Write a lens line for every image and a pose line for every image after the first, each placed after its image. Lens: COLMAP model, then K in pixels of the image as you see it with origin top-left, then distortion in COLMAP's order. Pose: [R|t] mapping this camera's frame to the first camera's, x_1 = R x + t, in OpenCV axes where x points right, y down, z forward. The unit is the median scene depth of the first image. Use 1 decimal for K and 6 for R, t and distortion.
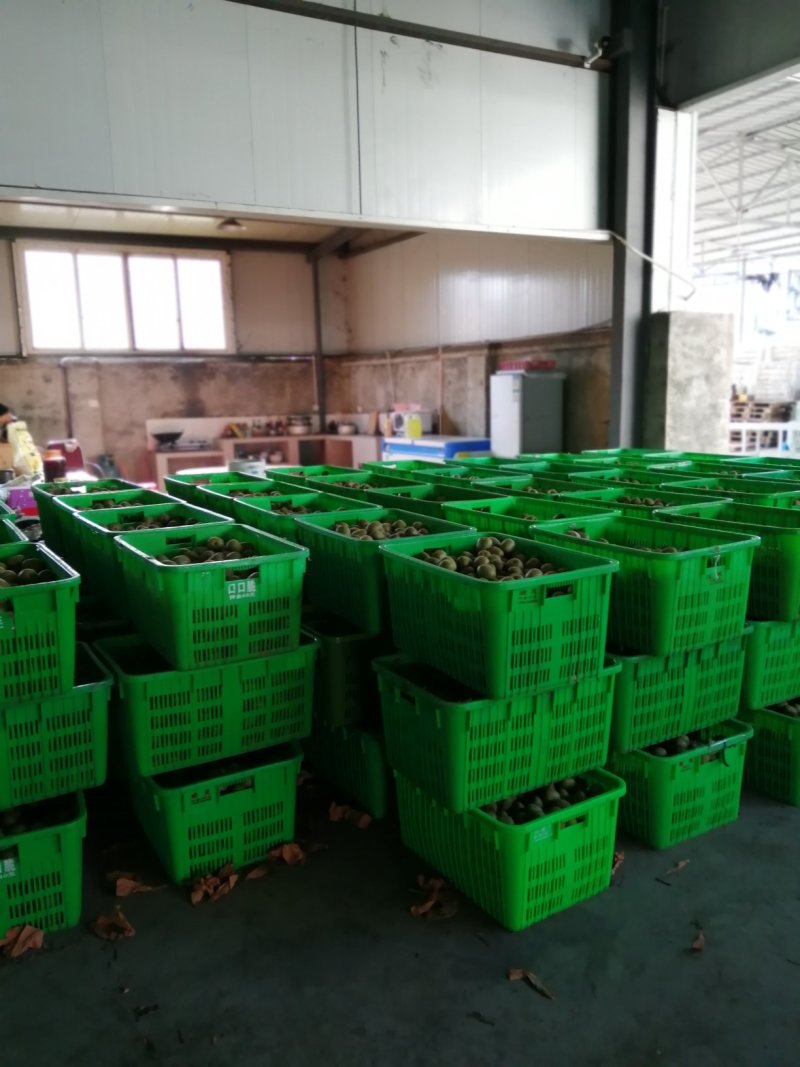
lens RADIAL K [[851.8, 0, 399.2], [0, 851.8, 533.8], [0, 0, 1]] dist [0.101324, -0.143744]
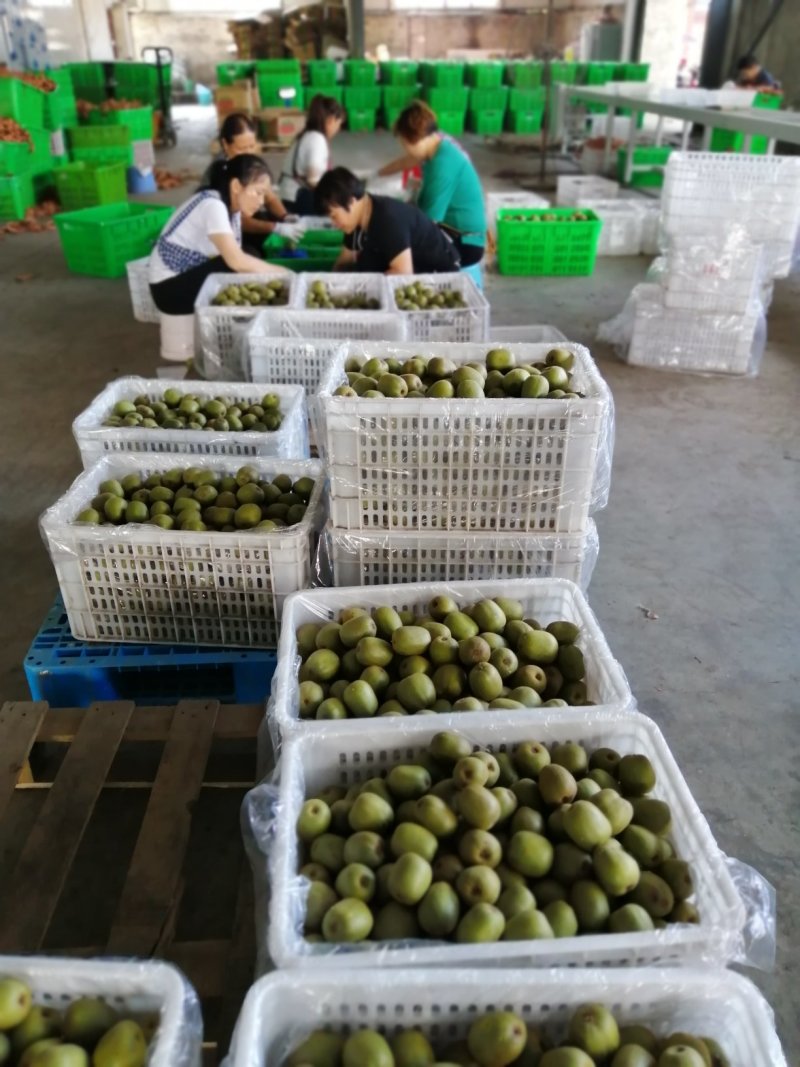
lens RADIAL K [[851.8, 0, 402.5], [0, 851.8, 526.8], [0, 0, 1]] dist [0.101324, -0.143744]
pose [[0.909316, 0.219789, -0.353323, 0.536517], [-0.086674, 0.930539, 0.355789, 0.181646], [0.406979, -0.292901, 0.865204, -1.035468]]
